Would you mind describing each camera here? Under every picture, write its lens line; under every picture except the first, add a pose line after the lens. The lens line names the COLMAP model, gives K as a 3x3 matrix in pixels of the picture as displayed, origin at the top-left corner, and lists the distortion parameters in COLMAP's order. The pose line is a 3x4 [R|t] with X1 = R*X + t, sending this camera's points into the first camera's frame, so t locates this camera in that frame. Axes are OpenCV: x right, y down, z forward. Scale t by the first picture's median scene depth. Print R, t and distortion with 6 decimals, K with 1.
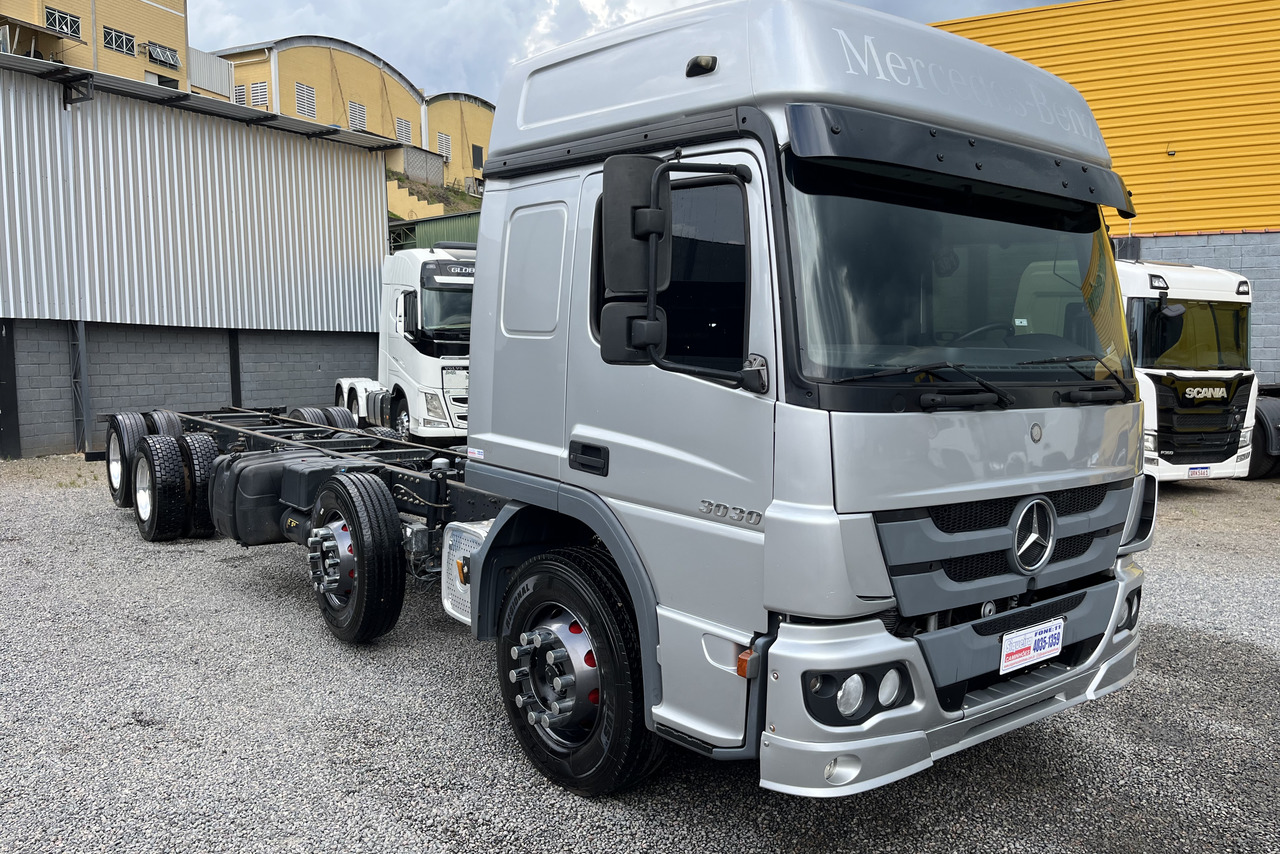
lens RADIAL K [[974.8, 0, 642.9], [0, 974.8, 425.0], [0, 0, 1]] dist [0.034814, -0.052509]
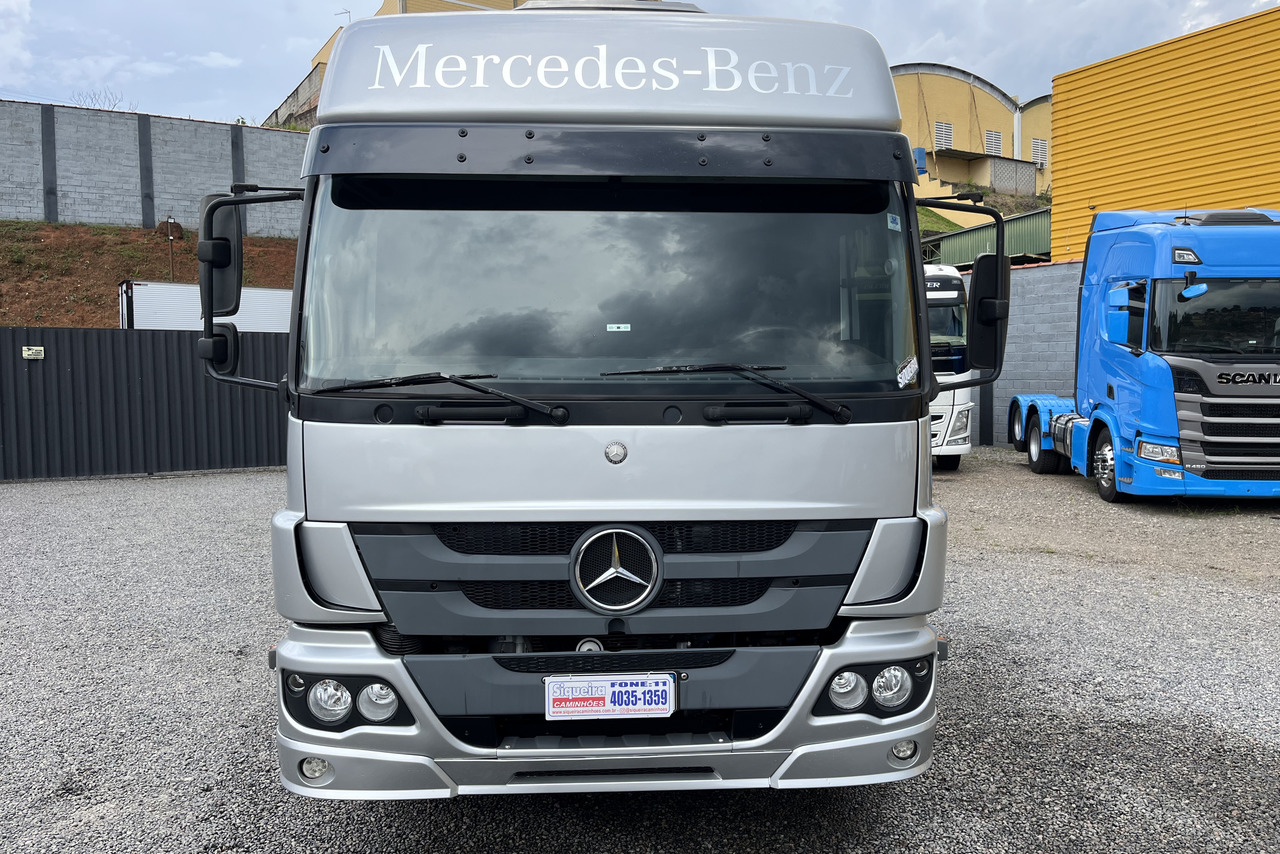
lens RADIAL K [[974.8, 0, 635.2], [0, 974.8, 426.7], [0, 0, 1]] dist [0.034814, -0.052509]
pose [[0.813516, 0.018104, -0.581261, 0.198702], [-0.028968, 0.999536, -0.009411, -0.001678], [0.580821, 0.024494, 0.813663, 0.065067]]
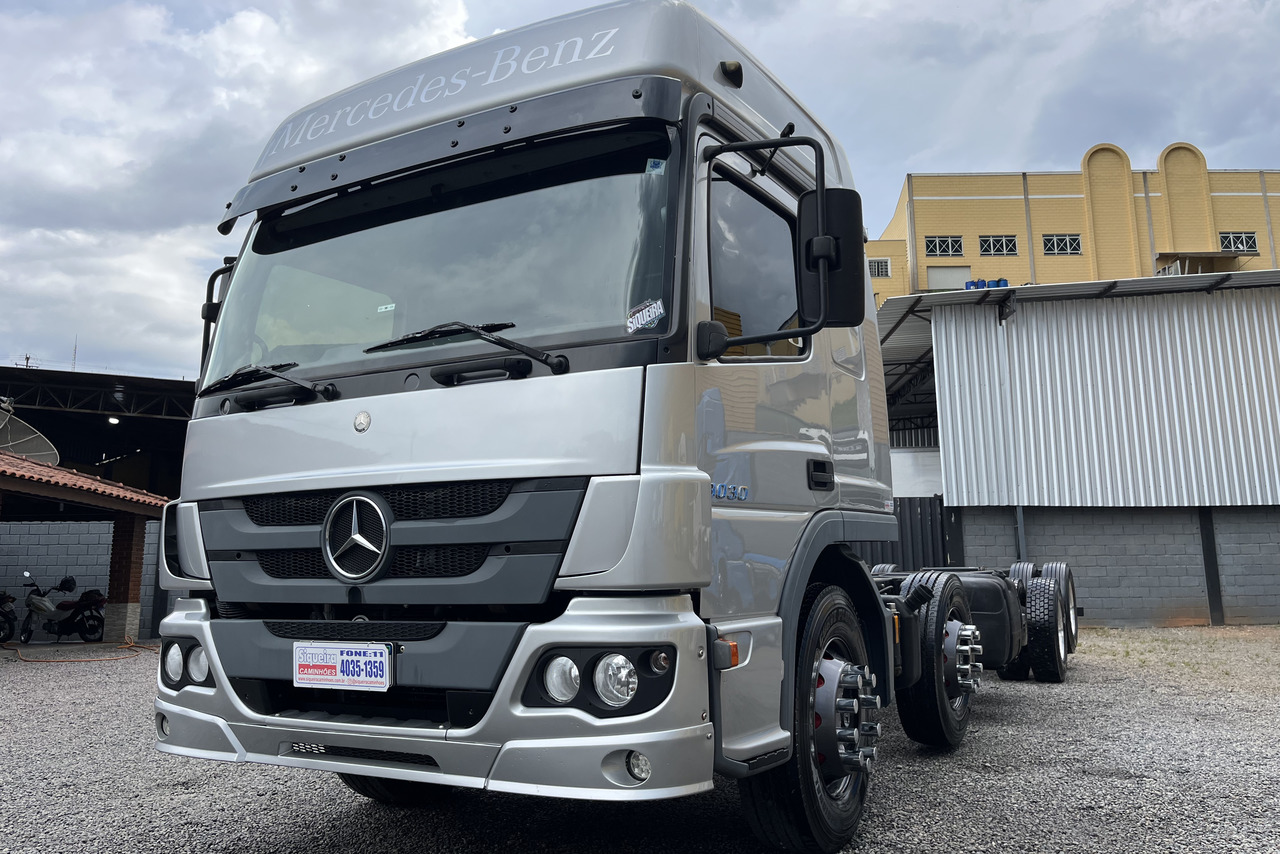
lens RADIAL K [[974.8, 0, 643.1], [0, 974.8, 421.7], [0, 0, 1]] dist [0.034814, -0.052509]
pose [[0.389072, -0.158074, -0.907544, 0.284114], [-0.051587, 0.979883, -0.192790, 0.036163], [0.919762, 0.121826, 0.373091, 0.194646]]
